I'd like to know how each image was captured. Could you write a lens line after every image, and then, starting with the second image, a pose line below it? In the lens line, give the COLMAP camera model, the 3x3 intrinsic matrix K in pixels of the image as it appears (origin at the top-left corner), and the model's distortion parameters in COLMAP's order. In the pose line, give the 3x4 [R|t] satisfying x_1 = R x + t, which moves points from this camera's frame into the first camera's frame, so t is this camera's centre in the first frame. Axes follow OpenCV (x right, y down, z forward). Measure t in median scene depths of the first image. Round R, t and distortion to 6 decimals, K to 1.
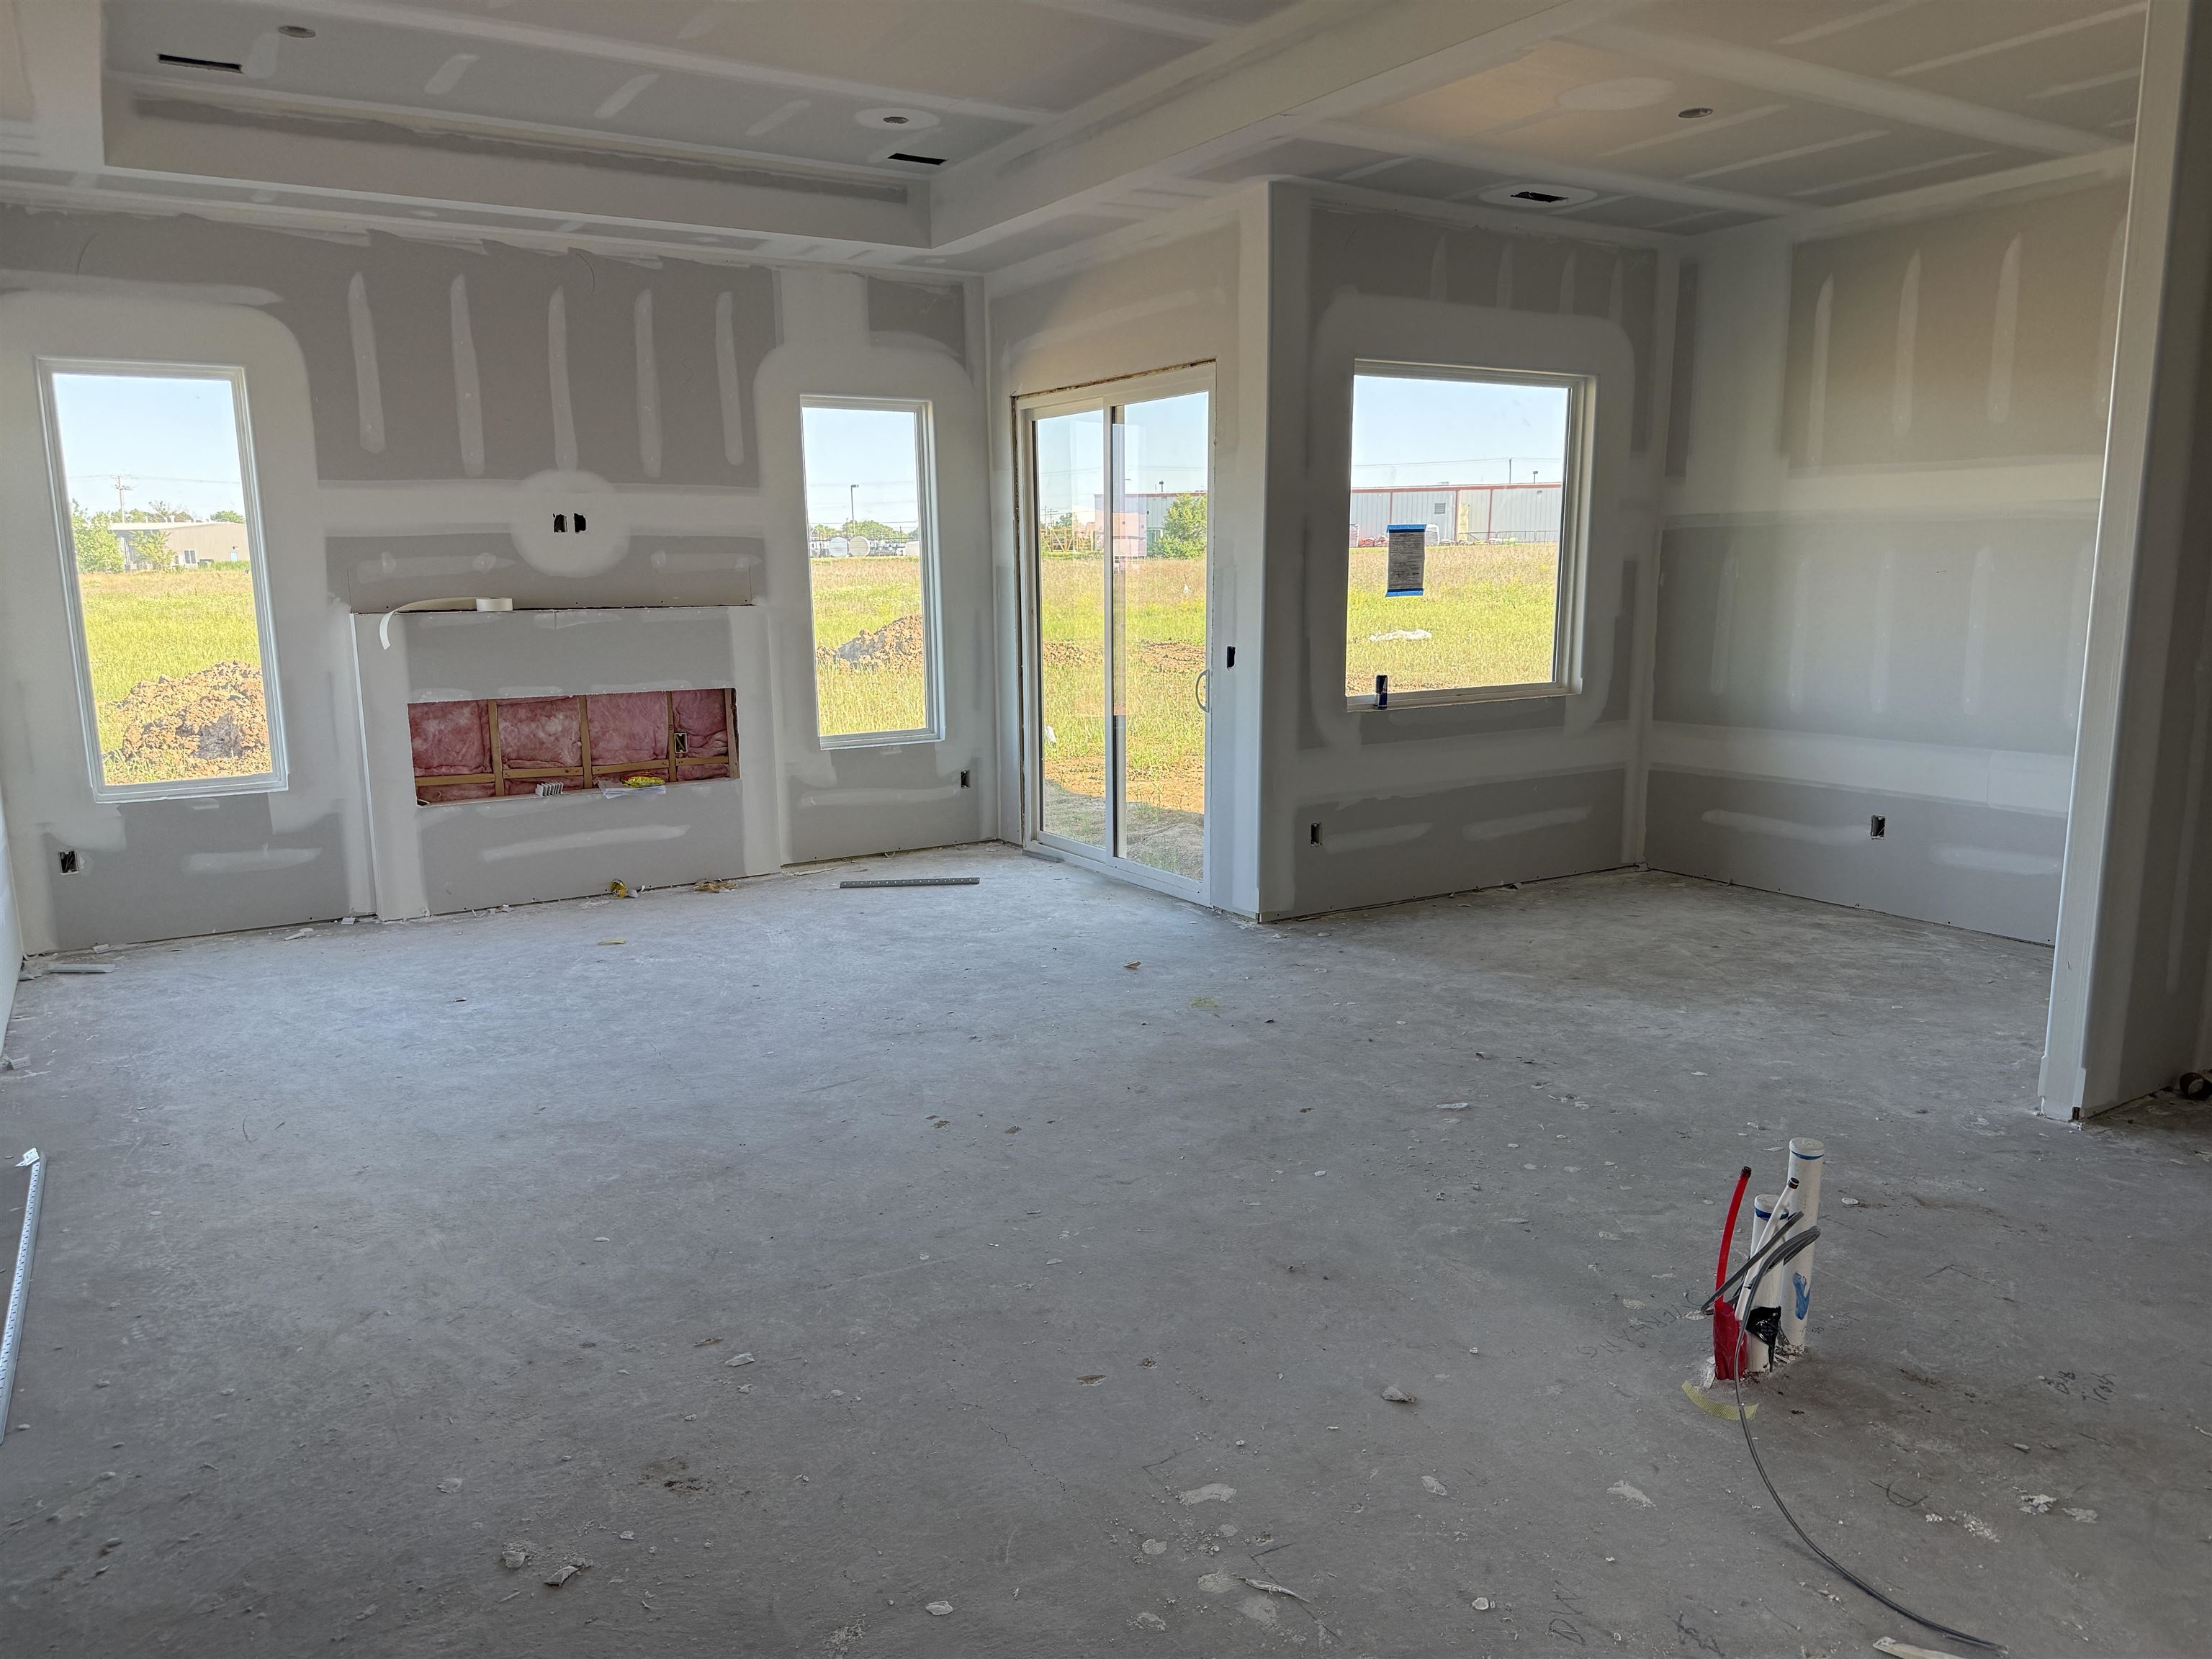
lens RADIAL K [[1523.9, 0, 1106.0], [0, 1523.9, 829.5], [0, 0, 1]] dist [-0.051446, -0.000456]
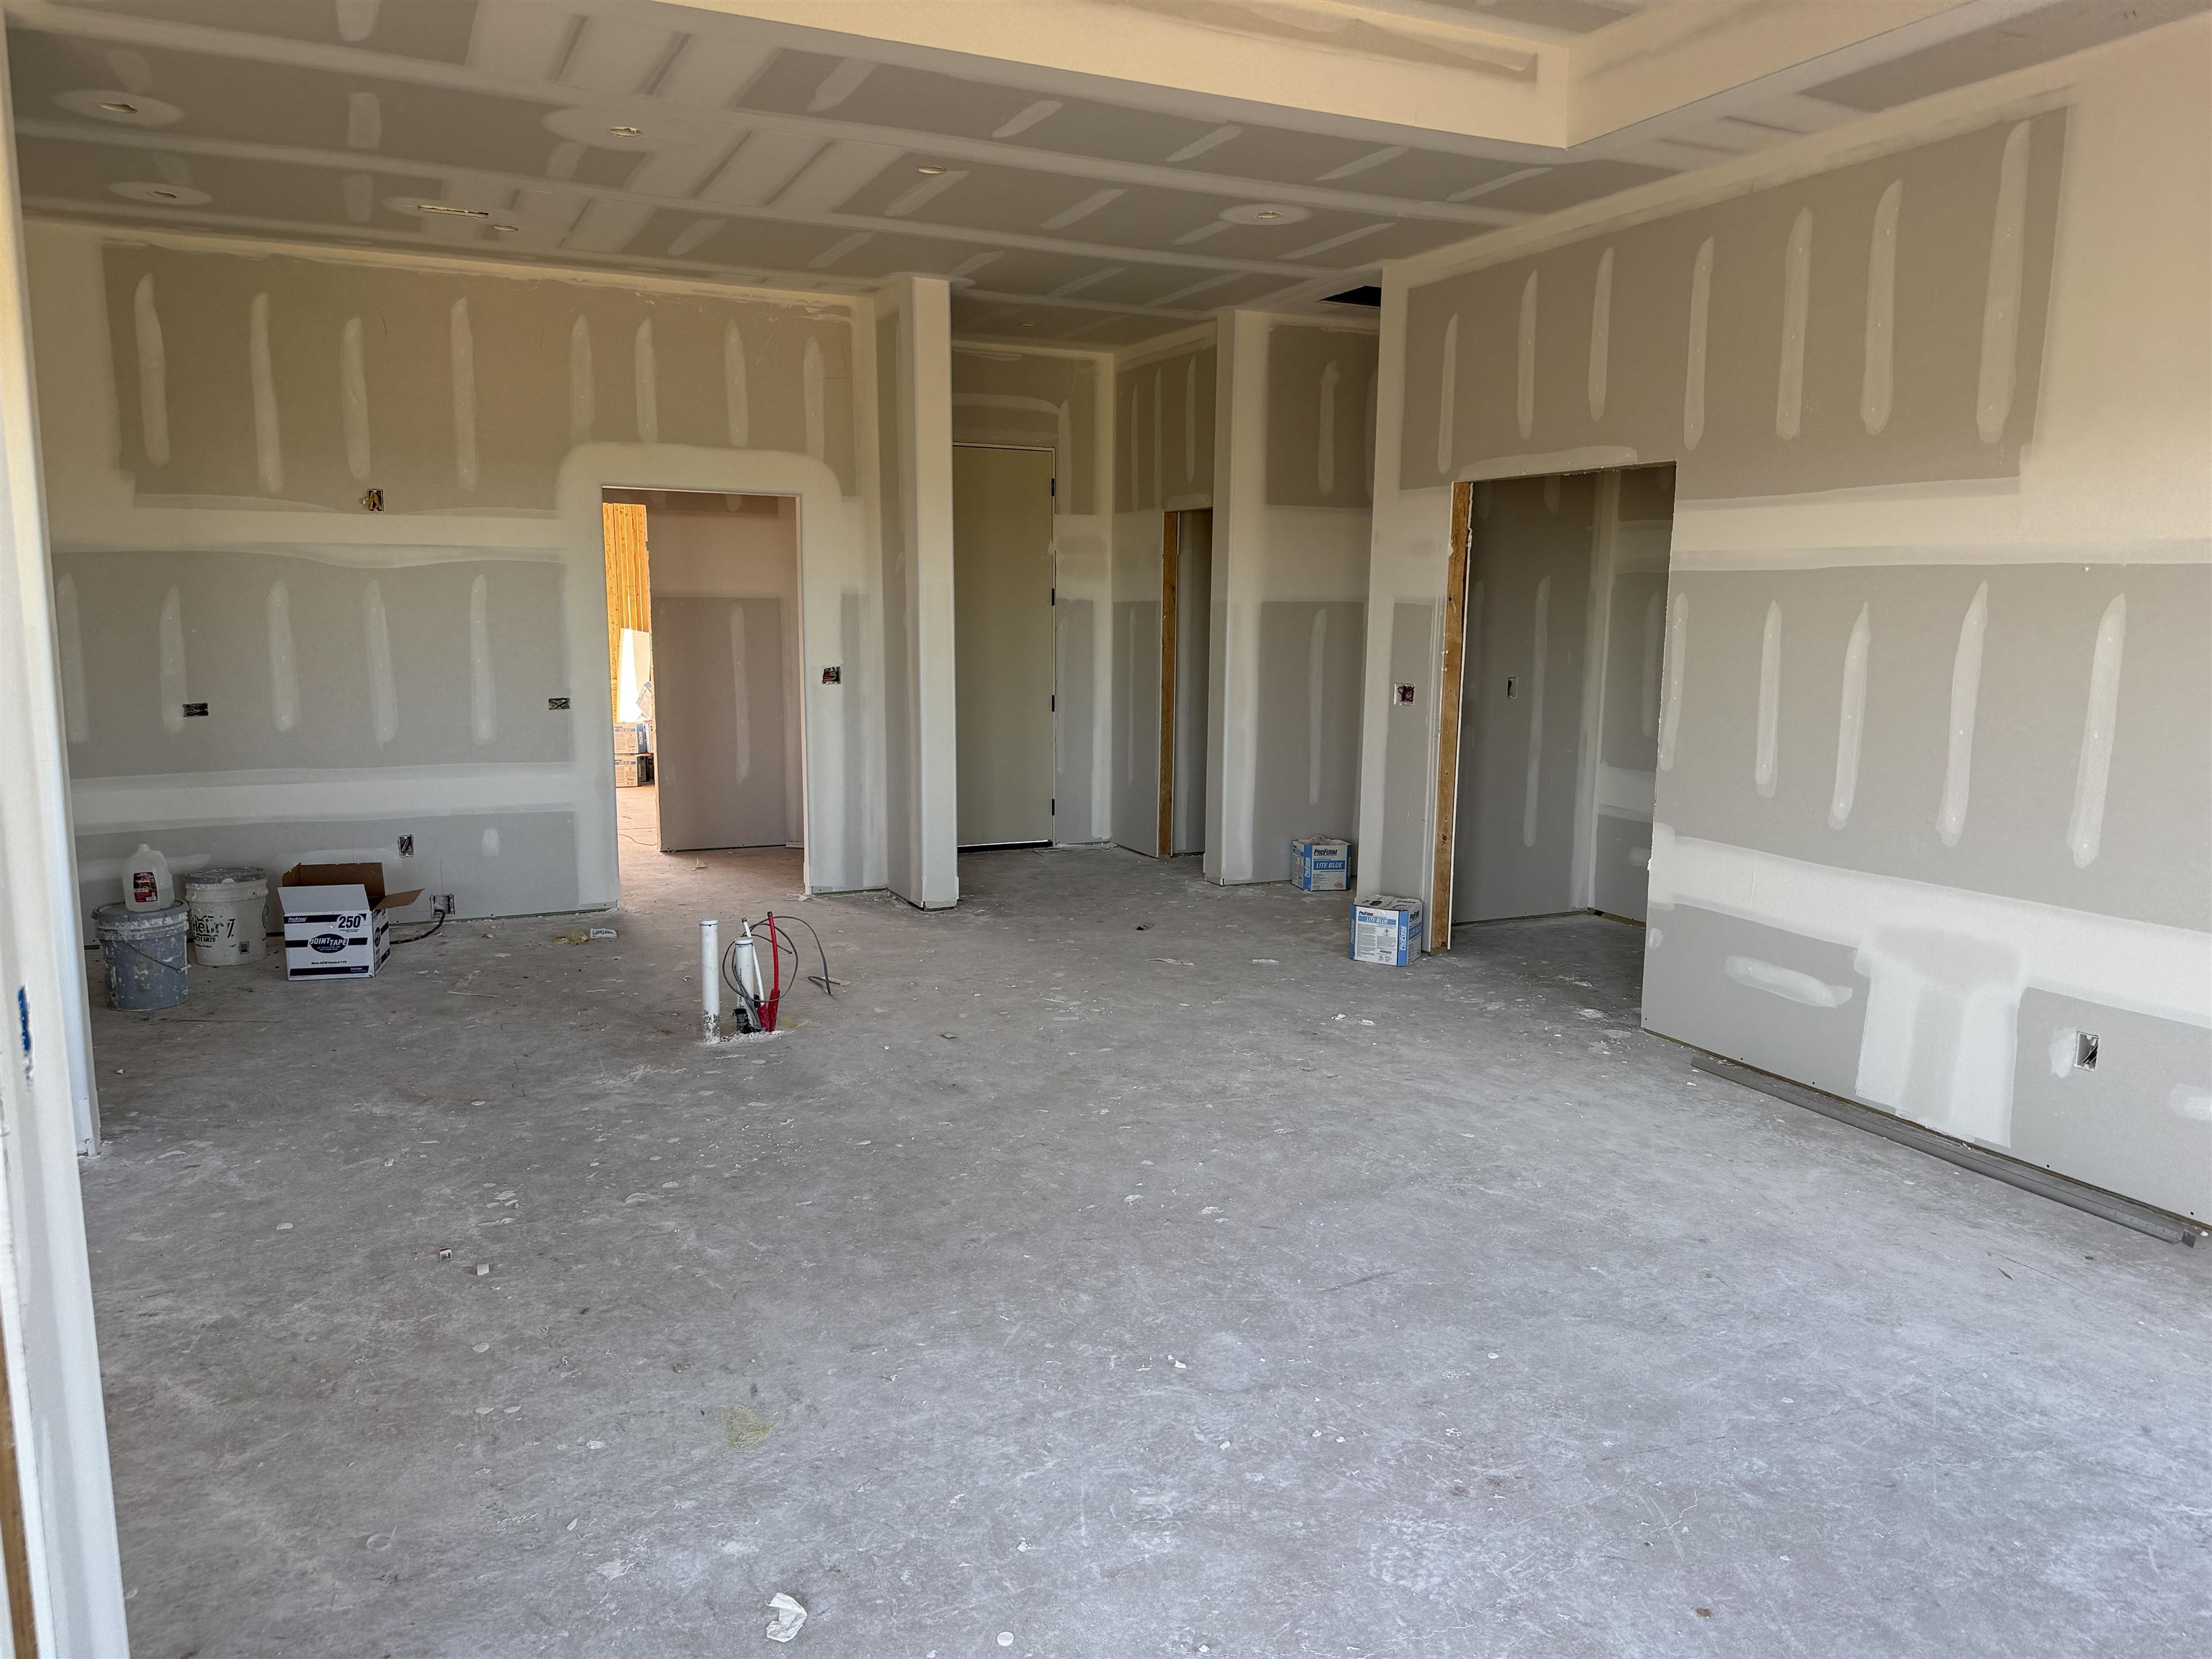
lens RADIAL K [[1523.9, 0, 1106.0], [0, 1523.9, 829.5], [0, 0, 1]] dist [-0.051446, -0.000456]
pose [[-0.992517, -0.020469, 0.120380, -0.119245], [0.018879, 0.948273, 0.316893, -0.247745], [-0.120640, 0.316795, -0.940791, 1.412899]]
